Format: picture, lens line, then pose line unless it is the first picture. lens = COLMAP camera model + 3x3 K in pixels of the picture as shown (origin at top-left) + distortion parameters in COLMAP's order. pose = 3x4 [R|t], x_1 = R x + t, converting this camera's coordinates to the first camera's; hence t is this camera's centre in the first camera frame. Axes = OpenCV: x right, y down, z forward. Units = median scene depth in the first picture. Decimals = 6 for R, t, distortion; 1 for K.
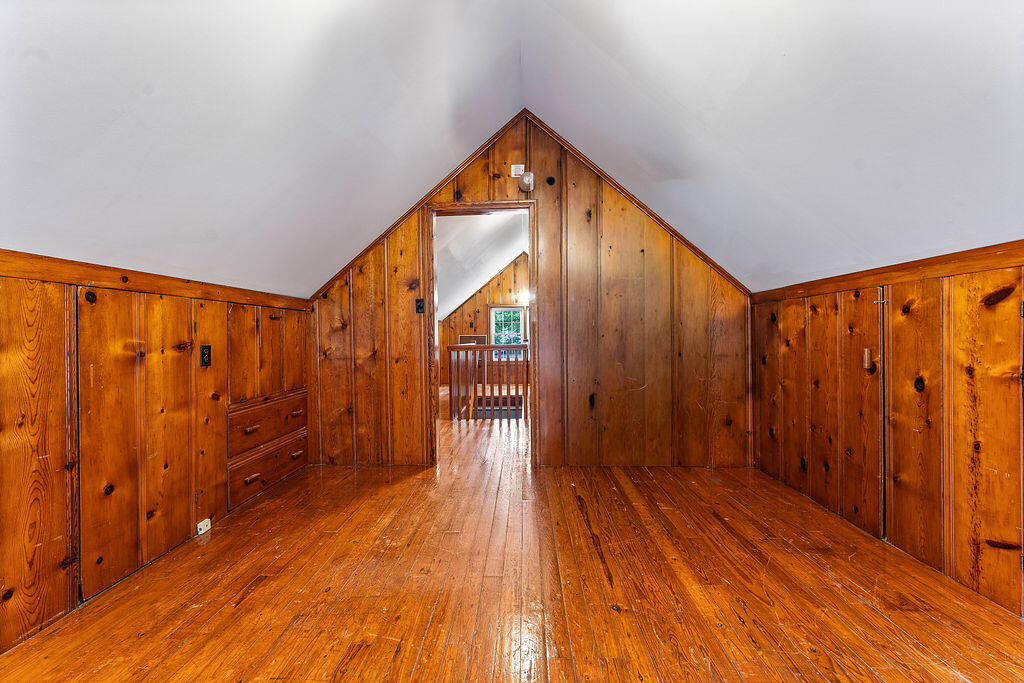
lens RADIAL K [[419.7, 0, 511.8], [0, 419.7, 340.2], [0, 0, 1]] dist [-0.001684, 0.000409]
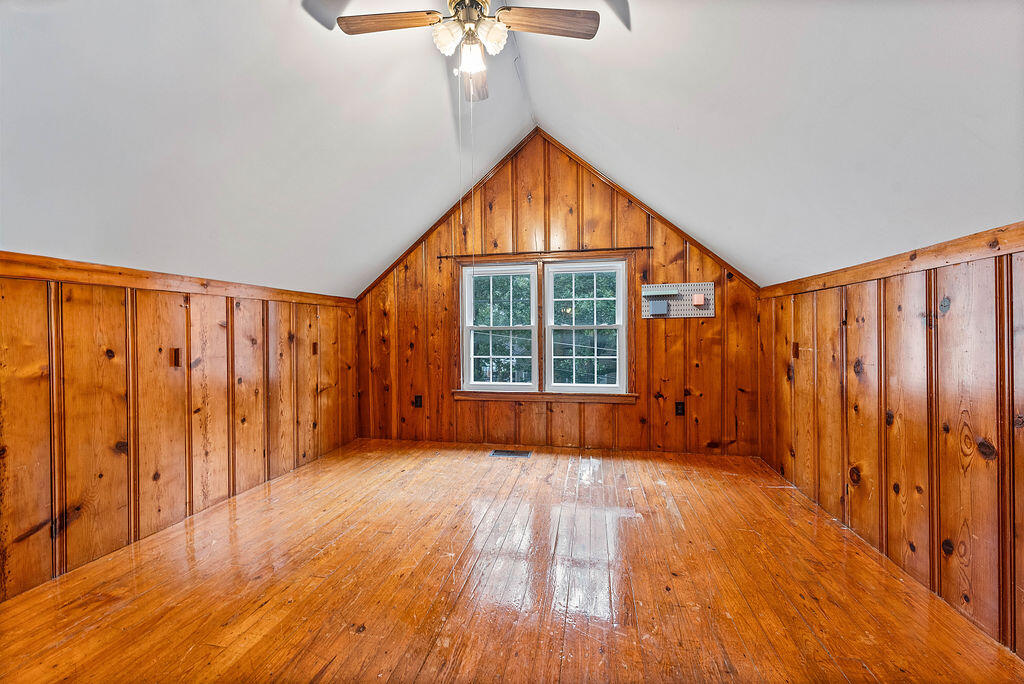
lens RADIAL K [[419.7, 0, 513.8], [0, 419.7, 334.3], [0, 0, 1]] dist [-0.001684, 0.000409]
pose [[-0.987261, 0.010915, 0.158733, -0.240149], [0.012673, 0.999869, 0.010066, -0.018027], [-0.158602, 0.011950, -0.987270, 1.843116]]
